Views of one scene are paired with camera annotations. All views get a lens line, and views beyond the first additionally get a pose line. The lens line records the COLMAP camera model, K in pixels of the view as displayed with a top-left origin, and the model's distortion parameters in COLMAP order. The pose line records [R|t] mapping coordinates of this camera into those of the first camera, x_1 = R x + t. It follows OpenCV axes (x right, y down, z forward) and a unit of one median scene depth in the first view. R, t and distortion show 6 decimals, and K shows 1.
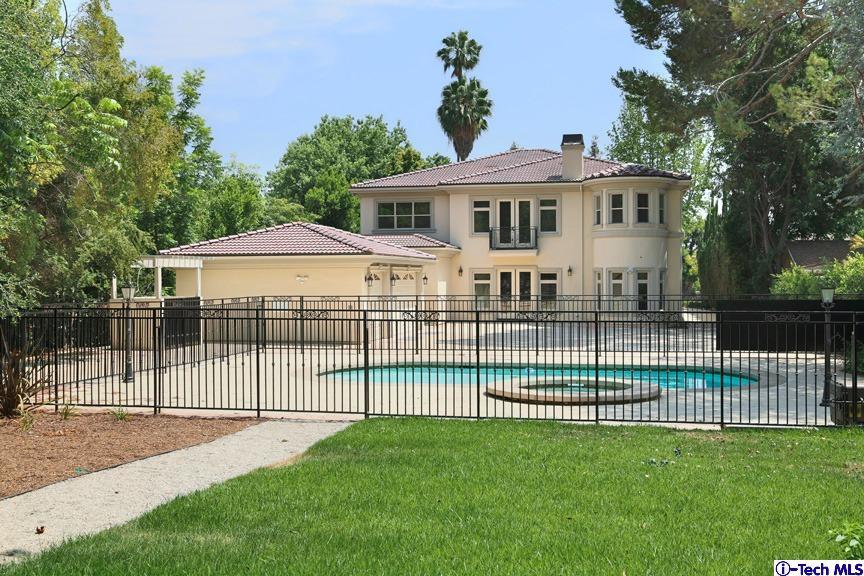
lens RADIAL K [[877.4, 0, 432.0], [0, 877.4, 288.0], [0, 0, 1]] dist [0.004185, -0.003477]
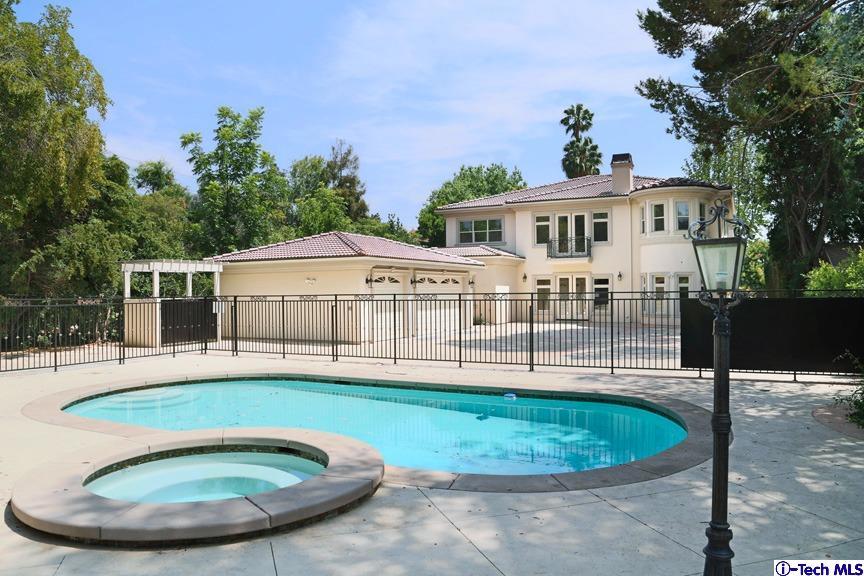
lens RADIAL K [[601.5, 0, 432.0], [0, 601.5, 288.0], [0, 0, 1]] dist [-0.108206, 0.041956]
pose [[0.970234, -0.005044, -0.242115, 0.106635], [0.001961, 0.999914, -0.012973, 0.004579], [0.242160, 0.012112, 0.970161, 0.209917]]
